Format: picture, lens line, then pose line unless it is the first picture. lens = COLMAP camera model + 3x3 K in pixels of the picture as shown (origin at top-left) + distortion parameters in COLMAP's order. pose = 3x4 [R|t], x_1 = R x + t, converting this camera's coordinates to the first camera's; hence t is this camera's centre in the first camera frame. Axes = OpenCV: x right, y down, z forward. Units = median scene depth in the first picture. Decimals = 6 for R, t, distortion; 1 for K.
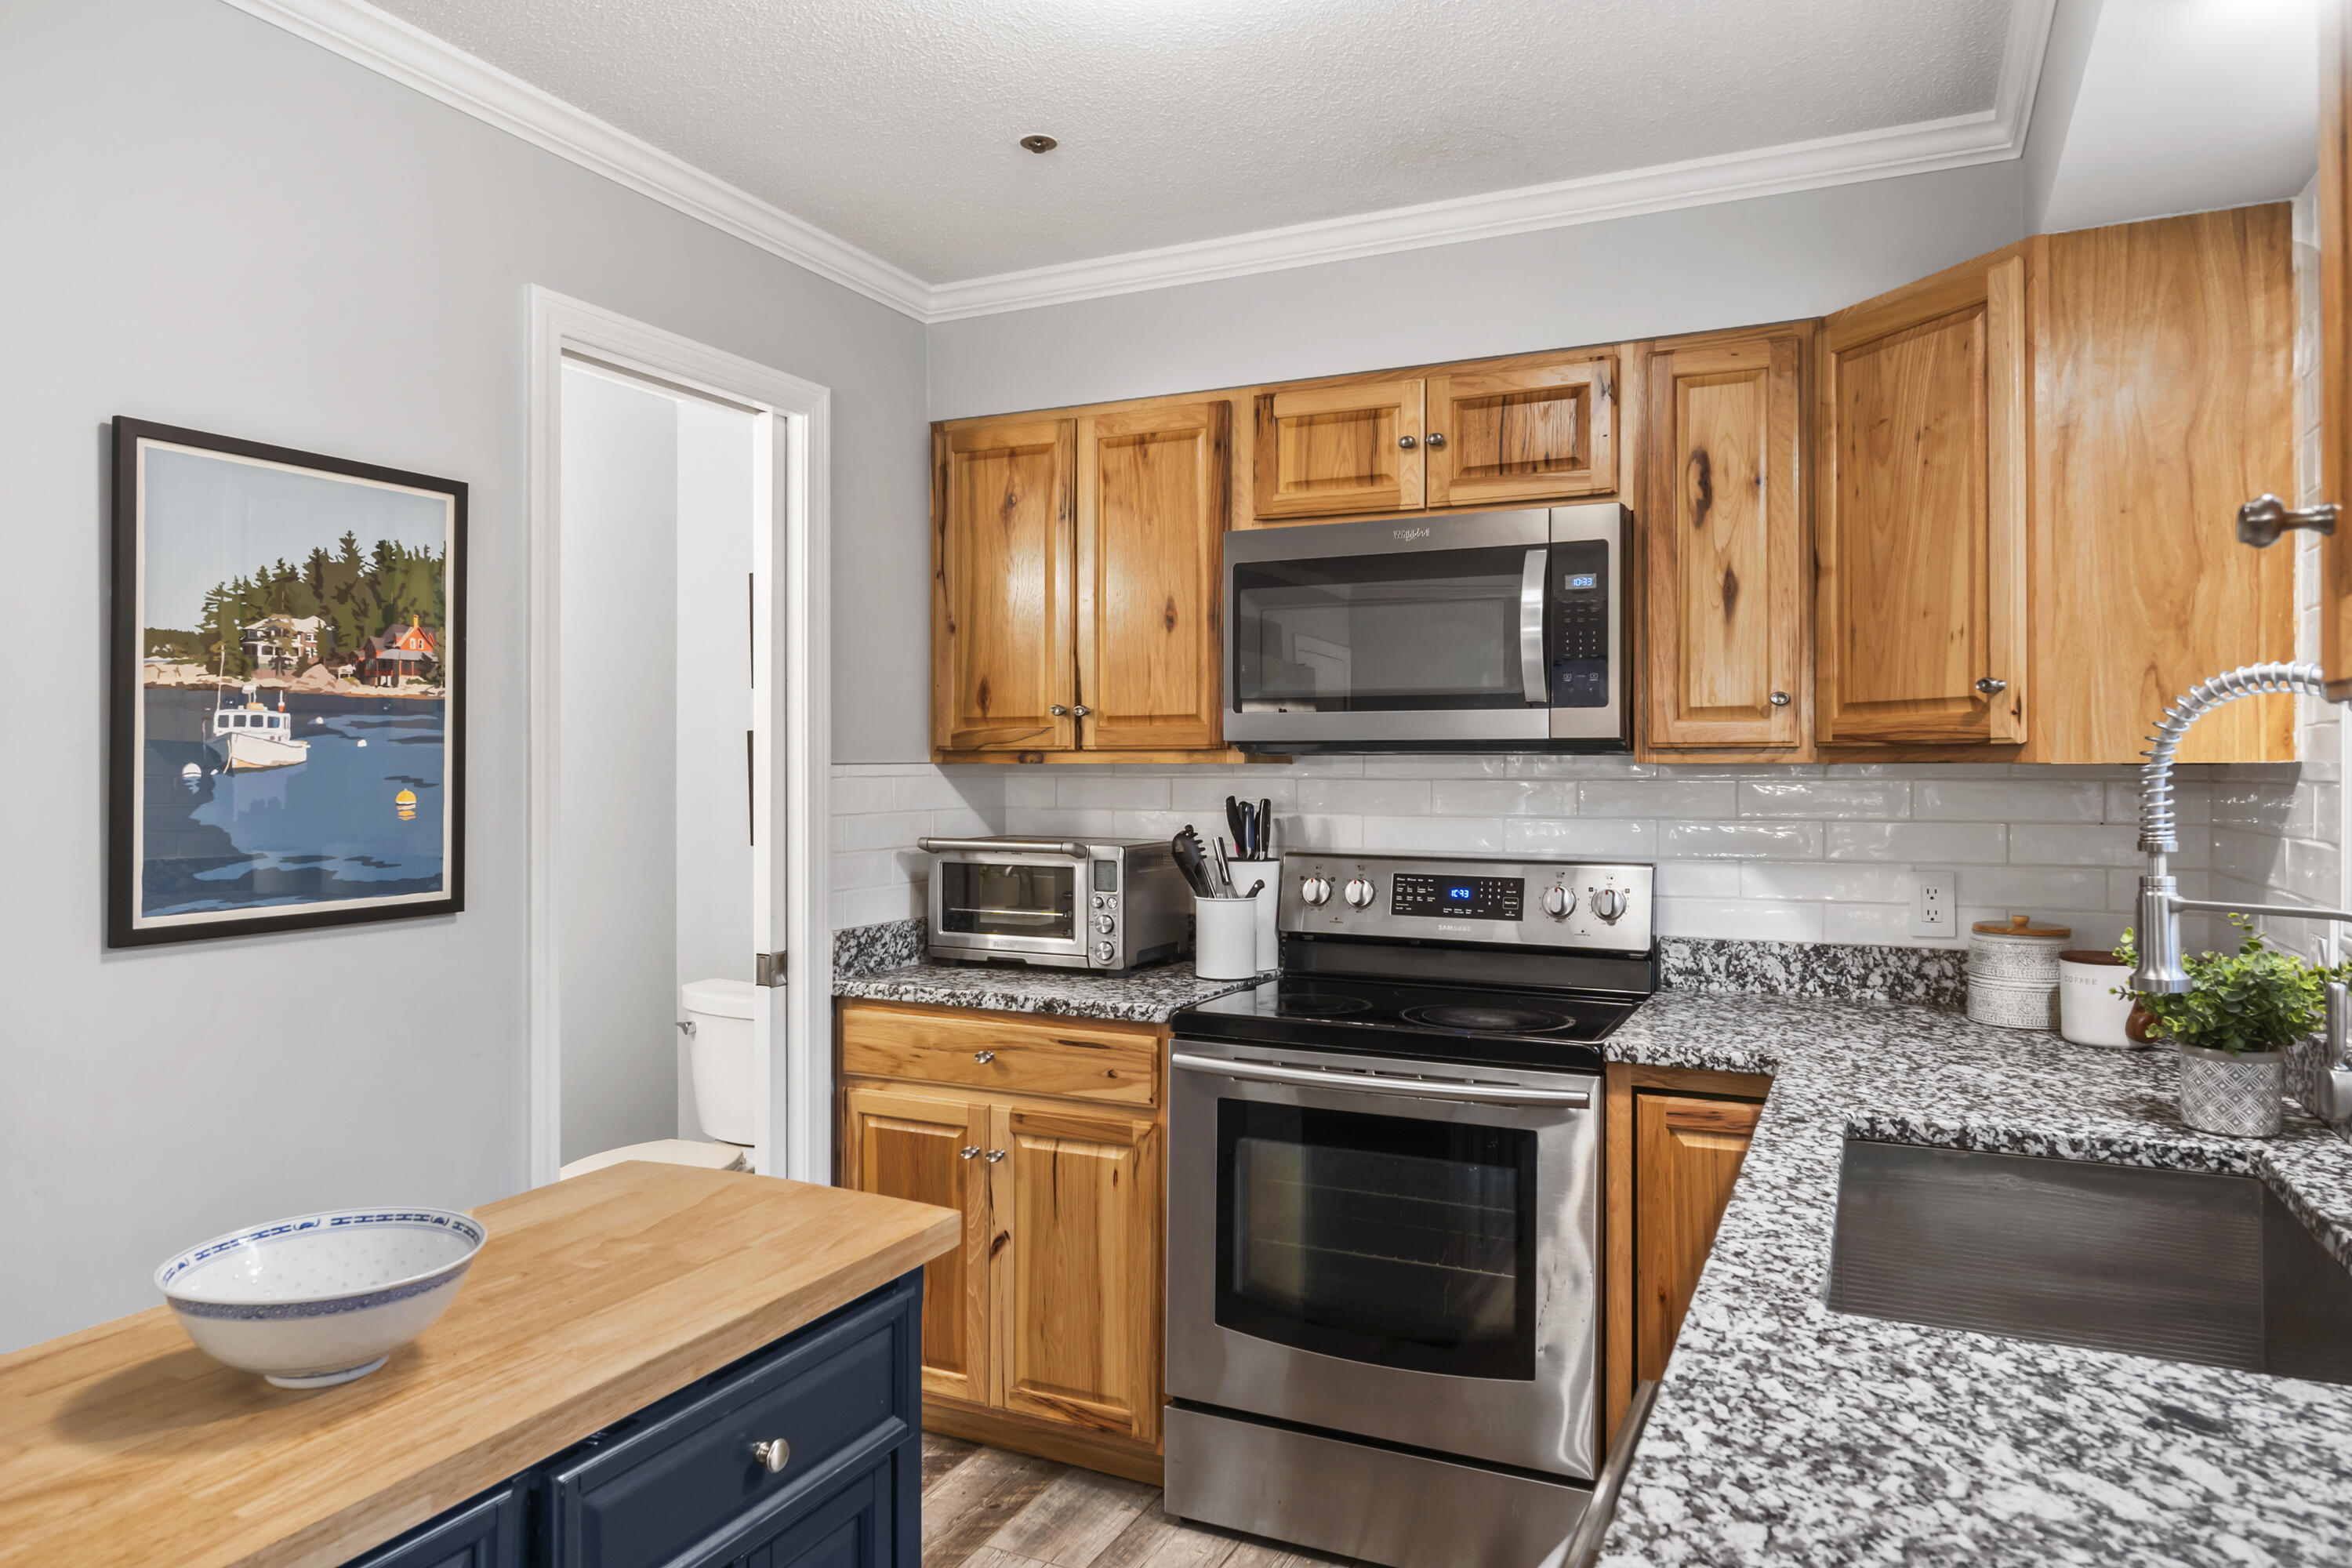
lens RADIAL K [[1498.5, 0, 1166.9], [0, 1498.5, 765.4], [0, 0, 1]] dist [0.000301, 0.001745]
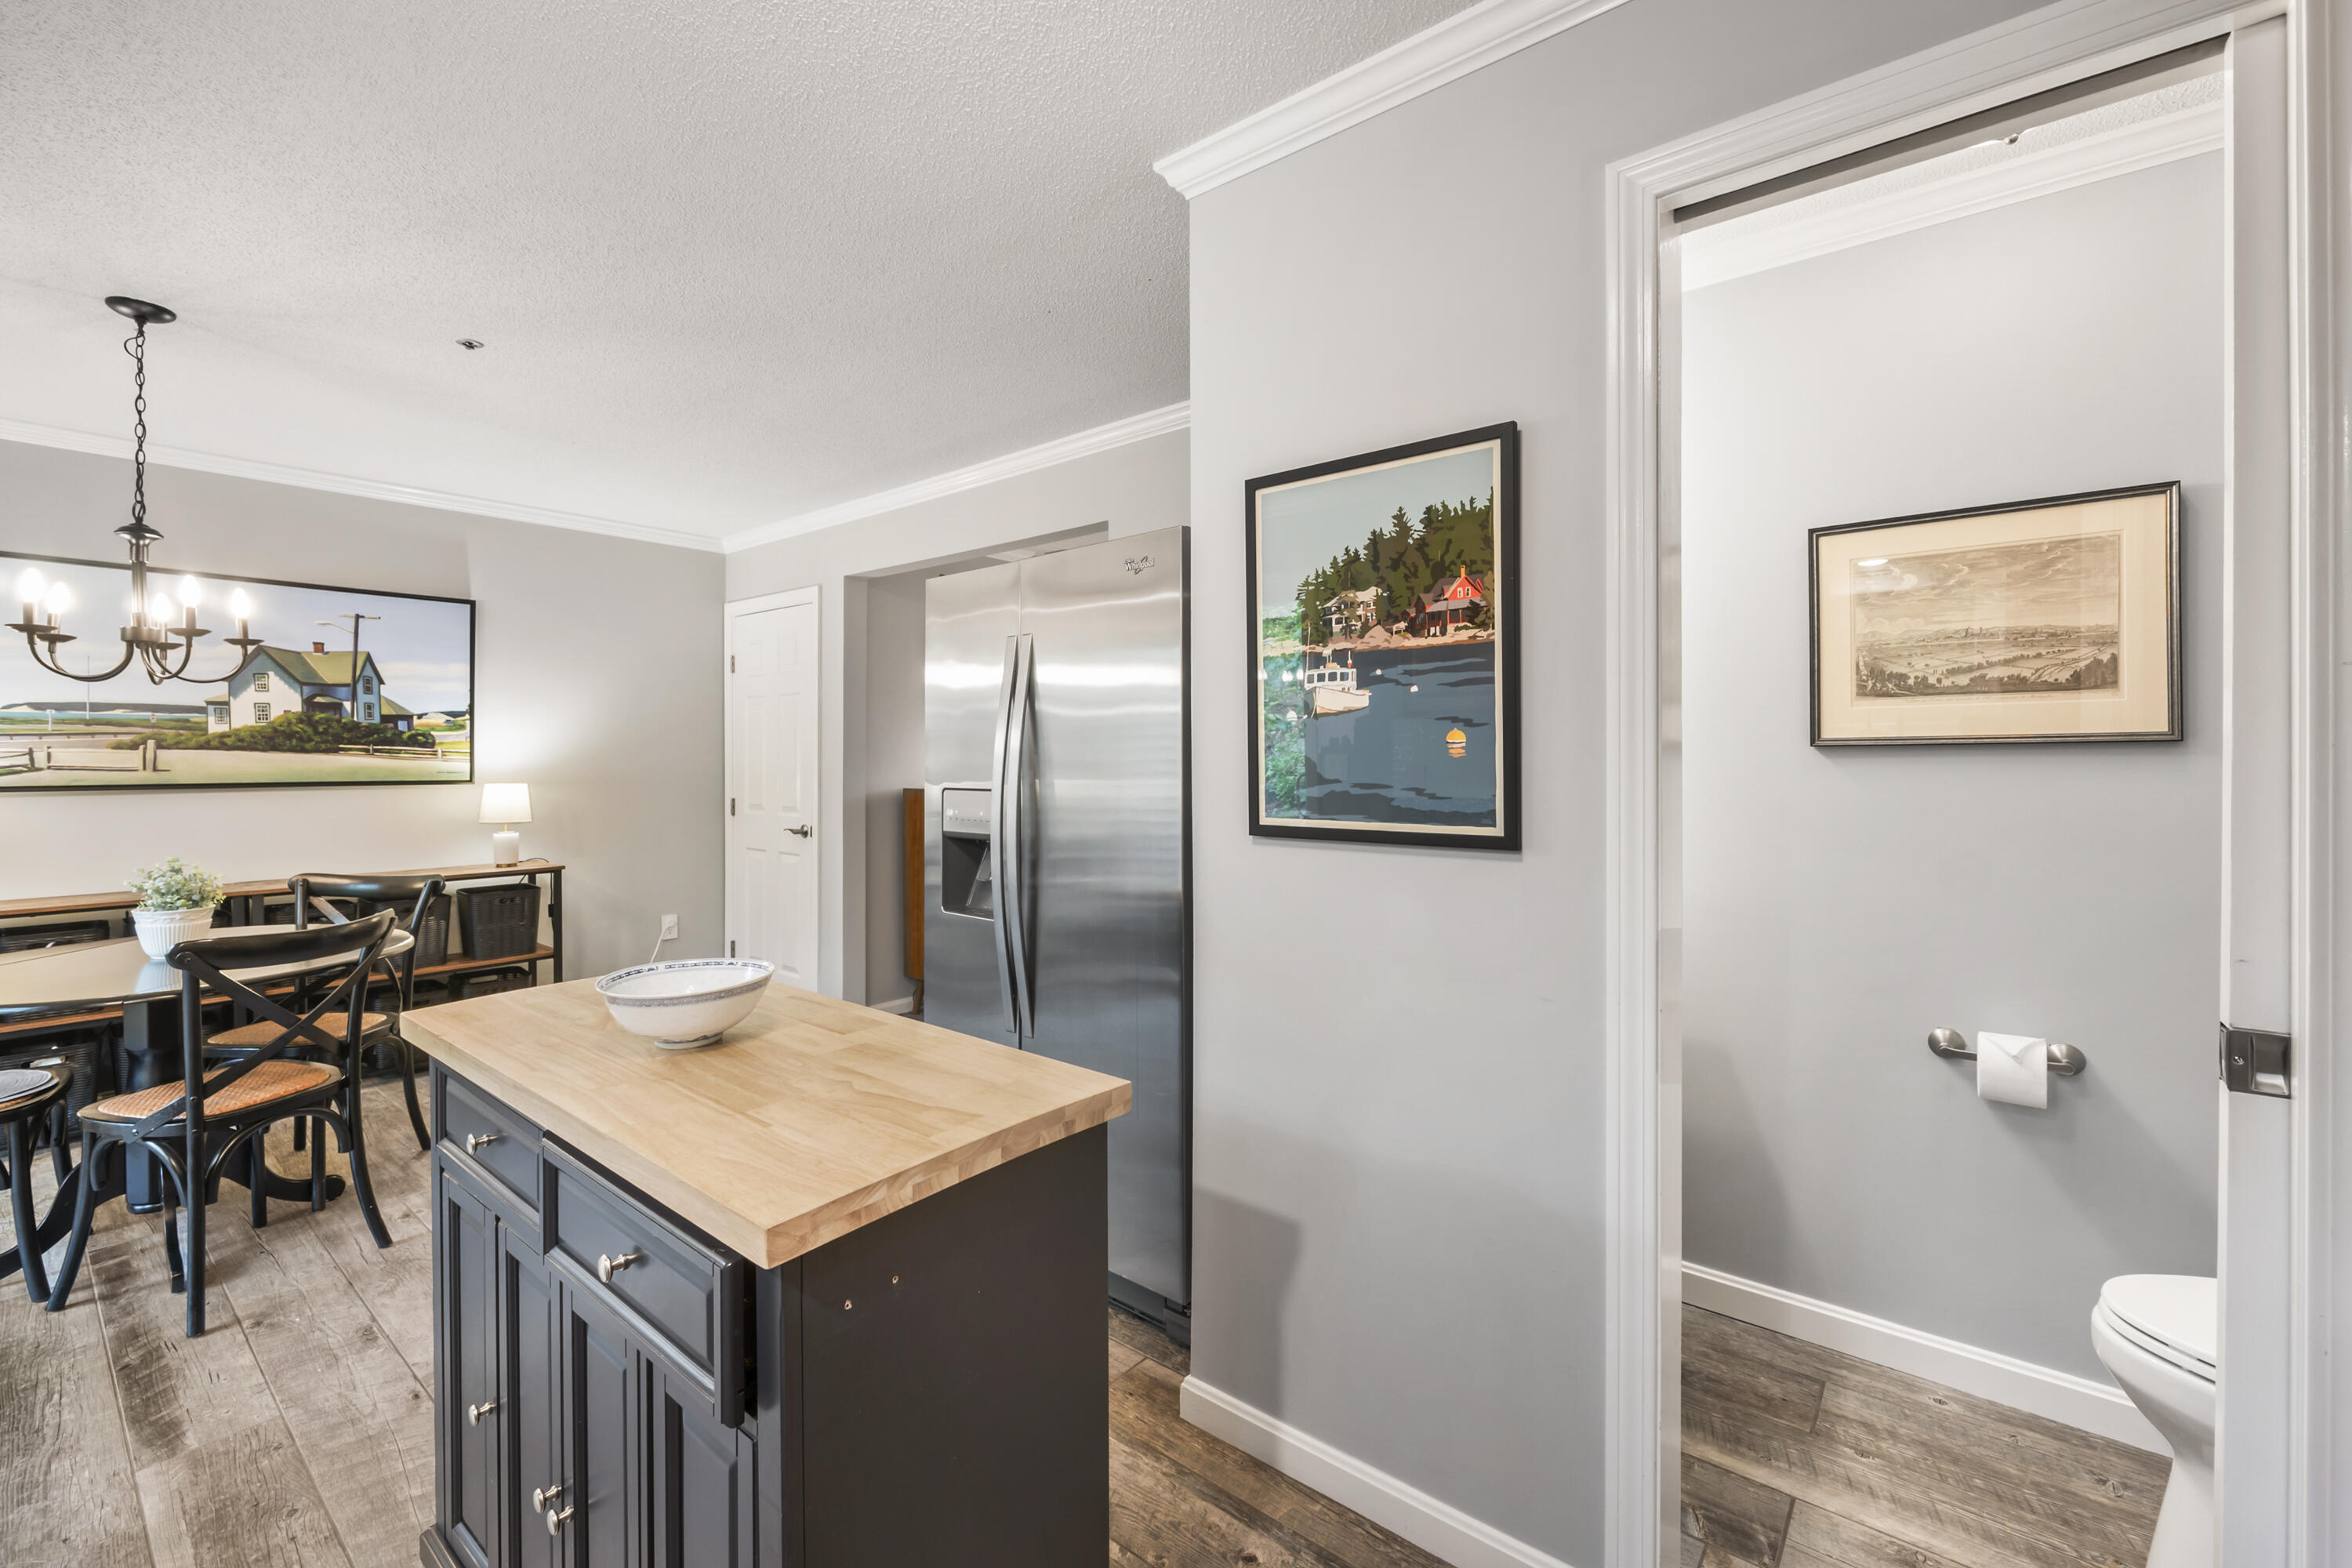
lens RADIAL K [[990.4, 0, 1179.6], [0, 990.4, 754.2], [0, 0, 1]] dist [-0.001622, -0.000657]
pose [[-0.232658, 0.000073, -0.972559, 0.212307], [0.001735, 0.999998, -0.000341, 0.031068], [0.972557, -0.001767, -0.232658, 0.882981]]
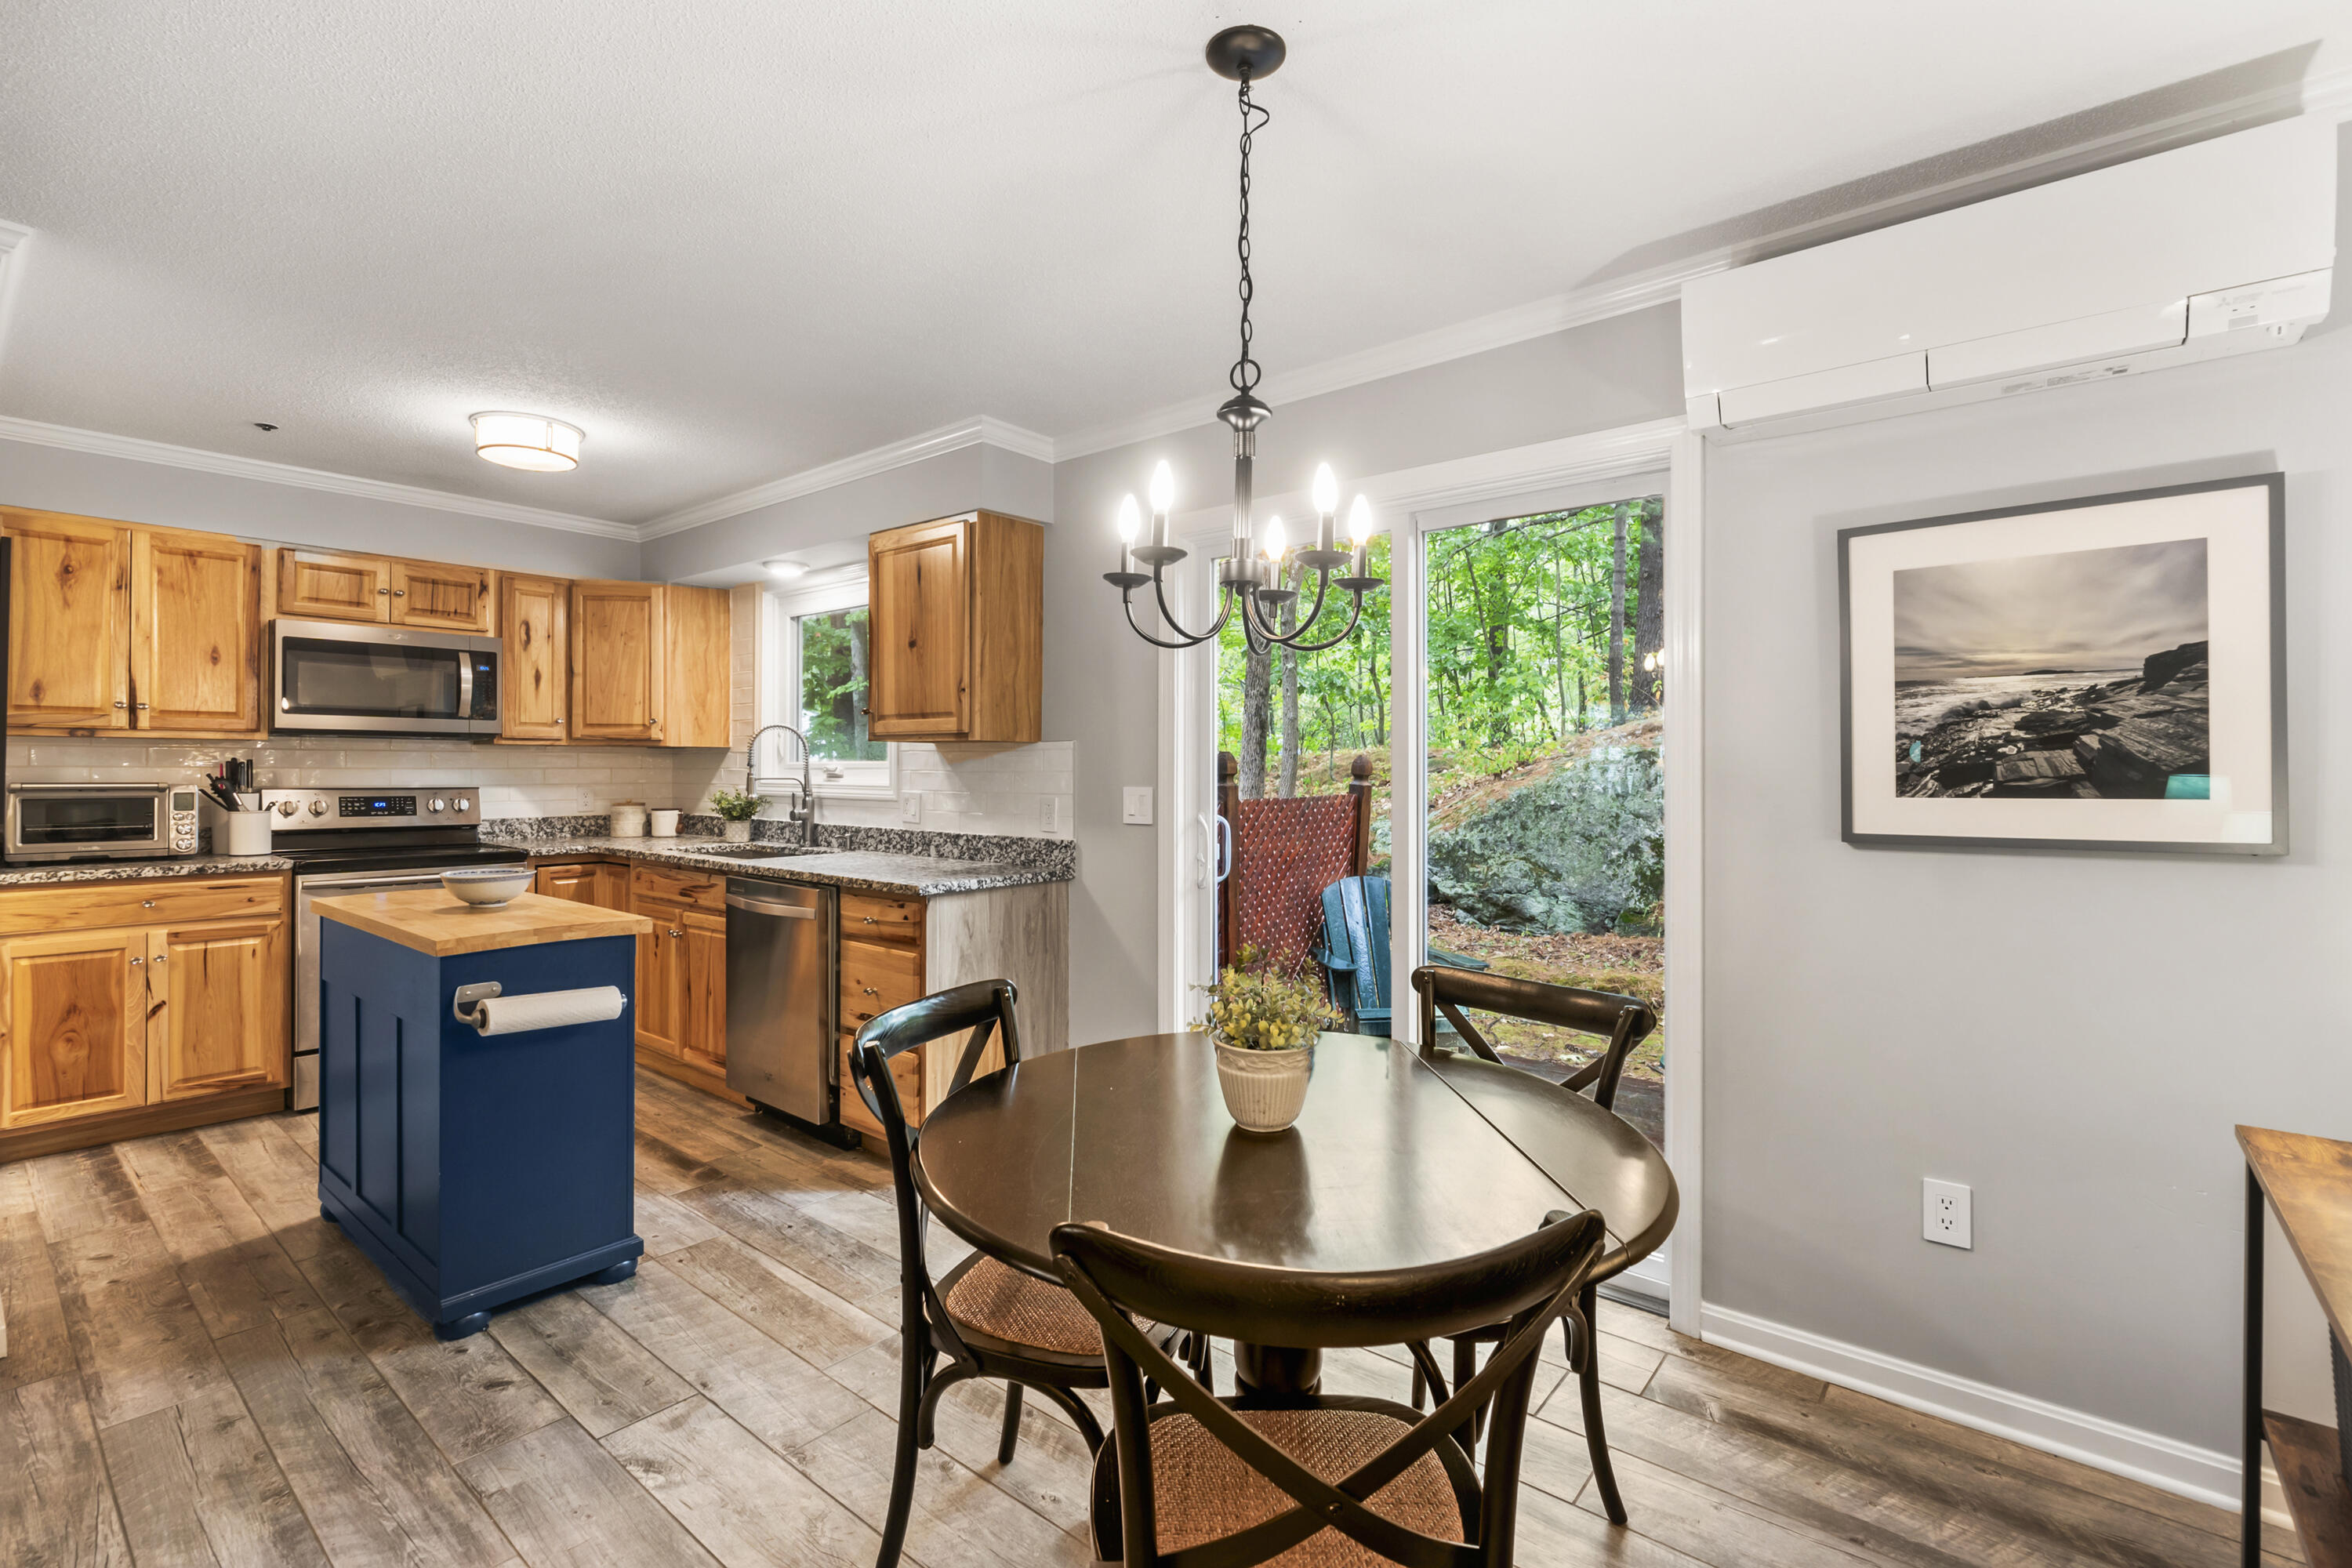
lens RADIAL K [[1056.8, 0, 1181.1], [0, 1056.8, 770.9], [0, 0, 1]] dist [-0.005509, -0.000366]
pose [[0.235824, -0.002590, 0.971792, -1.234534], [-0.006059, 0.999973, 0.004136, 0.032552], [-0.971777, -0.006864, 0.235802, -0.549776]]
